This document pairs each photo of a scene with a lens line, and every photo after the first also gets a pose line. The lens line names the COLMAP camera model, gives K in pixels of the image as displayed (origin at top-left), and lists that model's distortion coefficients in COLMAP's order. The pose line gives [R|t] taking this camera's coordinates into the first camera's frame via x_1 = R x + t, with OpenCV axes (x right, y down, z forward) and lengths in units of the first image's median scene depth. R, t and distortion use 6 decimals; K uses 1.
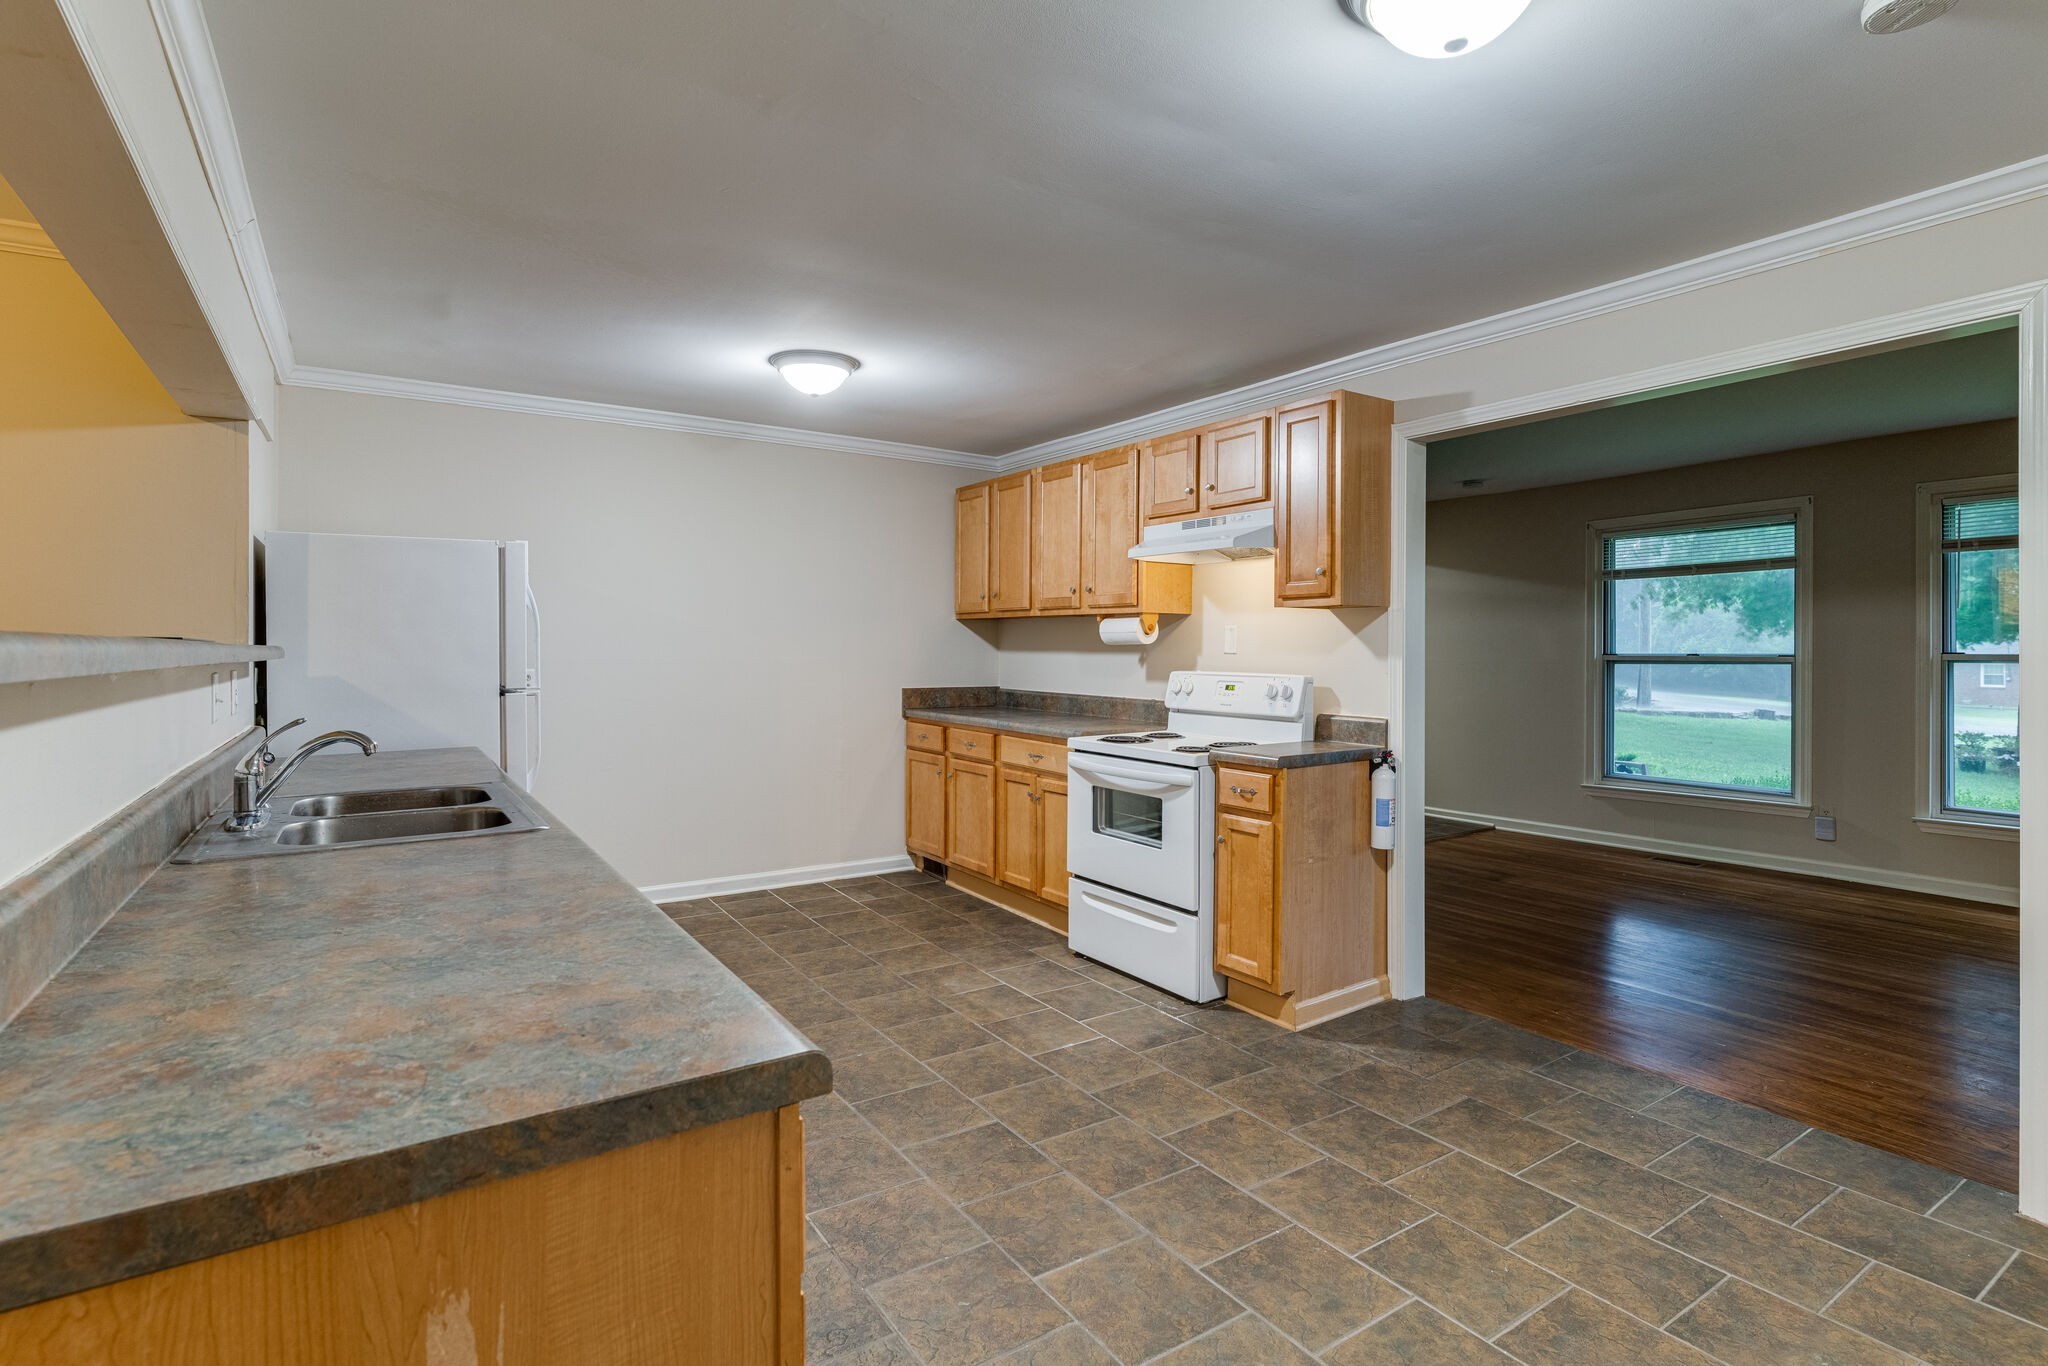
lens RADIAL K [[988.6, 0, 1022.3], [0, 988.6, 667.3], [0, 0, 1]] dist [0.000428, -0.000488]
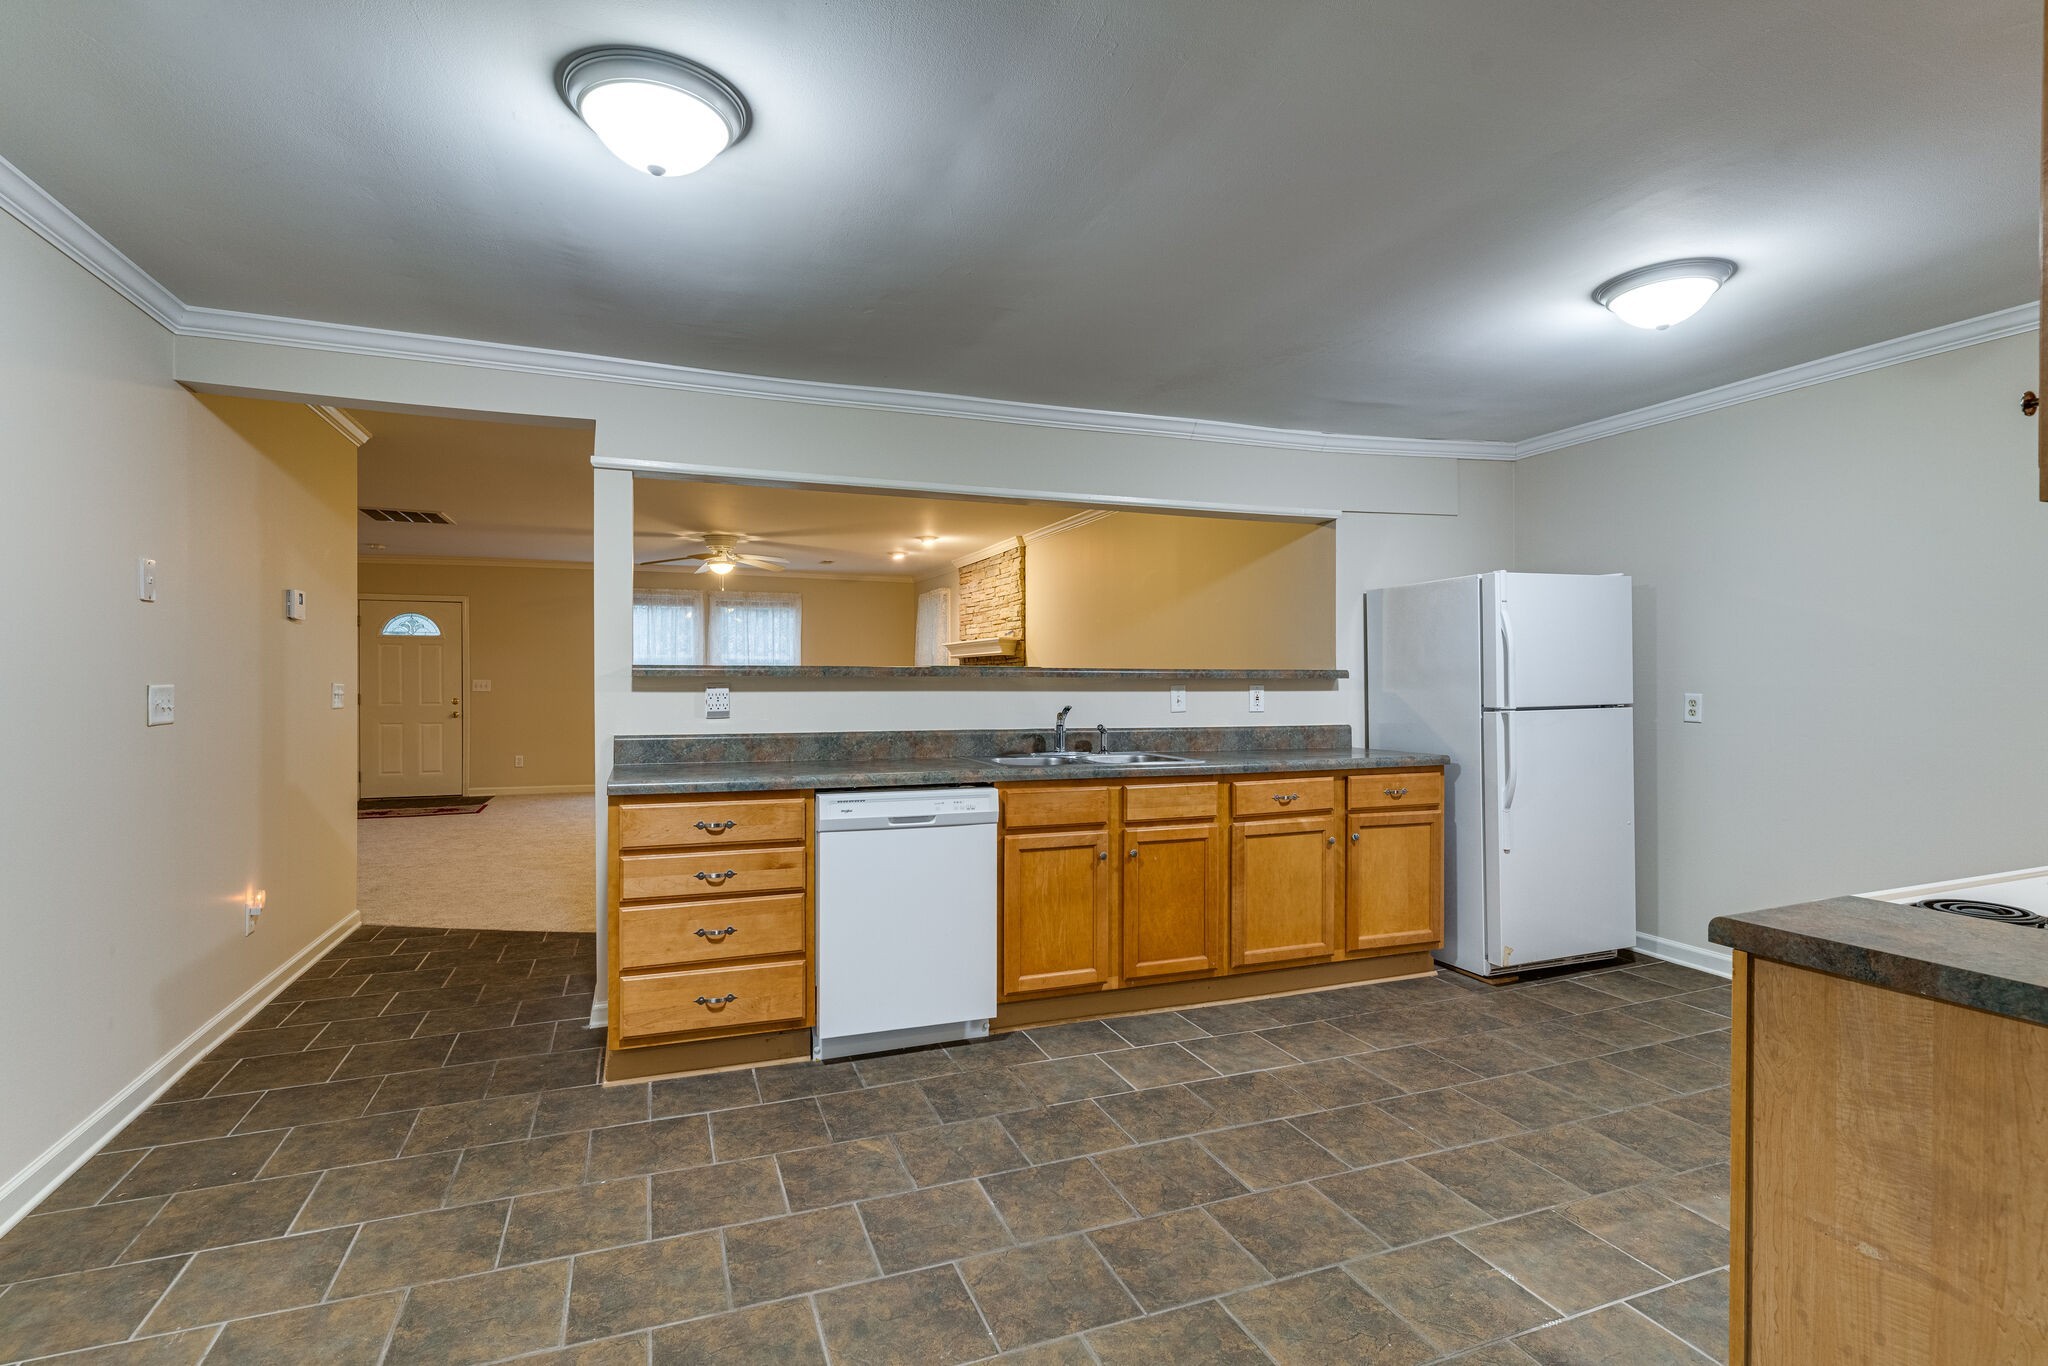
lens RADIAL K [[981.6, 0, 1017.5], [0, 981.6, 692.7], [0, 0, 1]] dist [0.000337, -0.000596]
pose [[-0.222044, 0.013567, -0.974942, 0.651949], [-0.019757, 0.999635, 0.018410, -0.003867], [0.974836, 0.023350, -0.221695, 0.722589]]
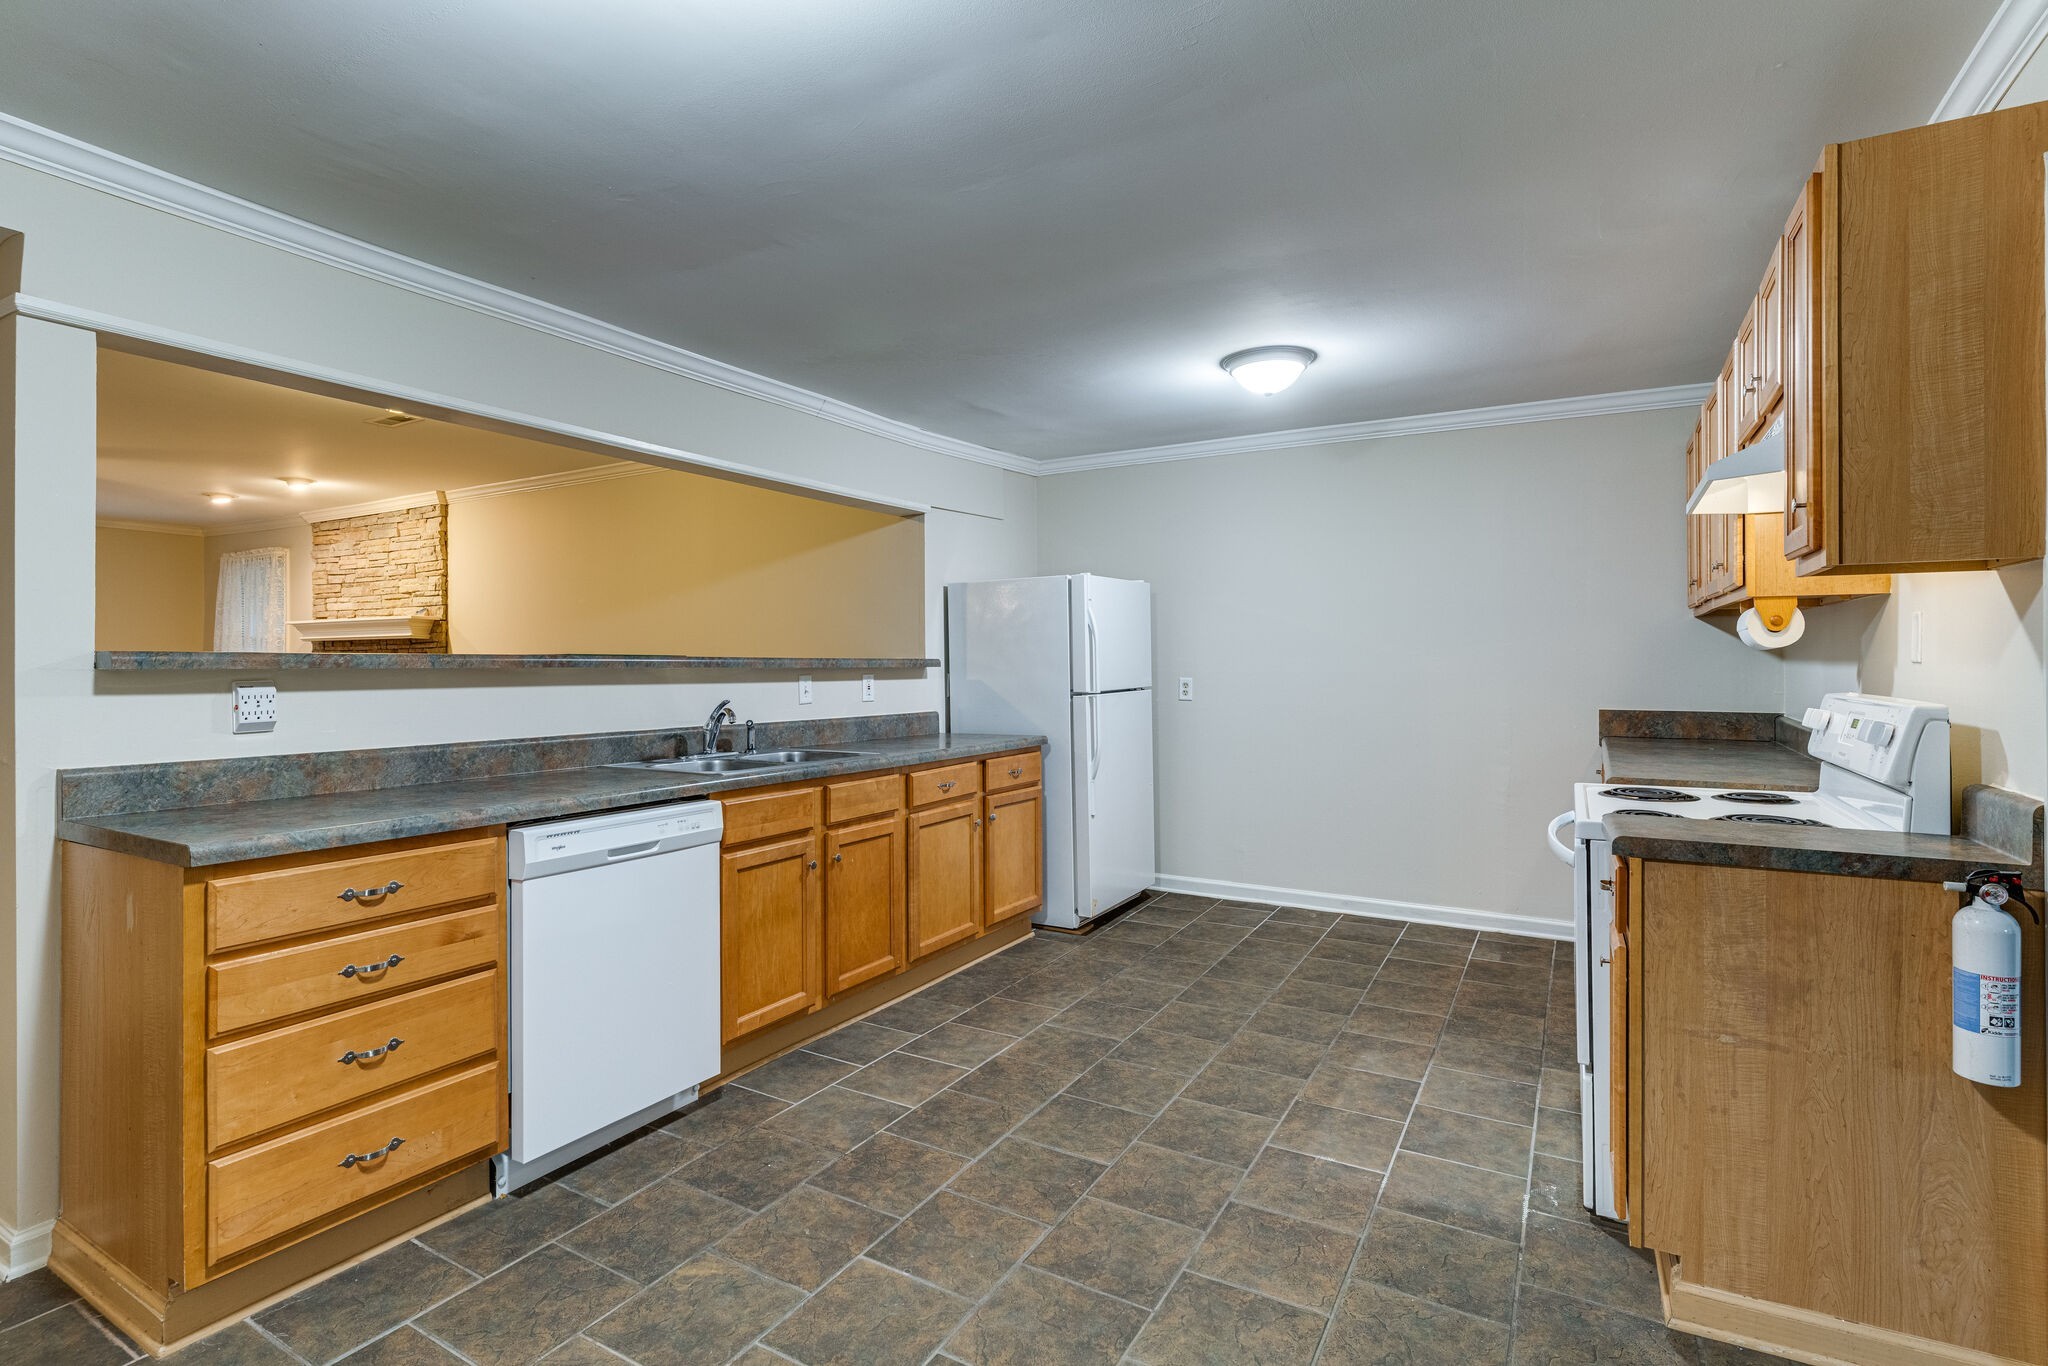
lens RADIAL K [[988.6, 0, 1022.3], [0, 988.6, 667.3], [0, 0, 1]] dist [0.000428, -0.000488]
pose [[0.444304, 0.001174, -0.895875, 0.567256], [-0.014625, 0.999875, -0.005943, -0.000749], [0.895757, 0.015743, 0.444266, 0.375252]]
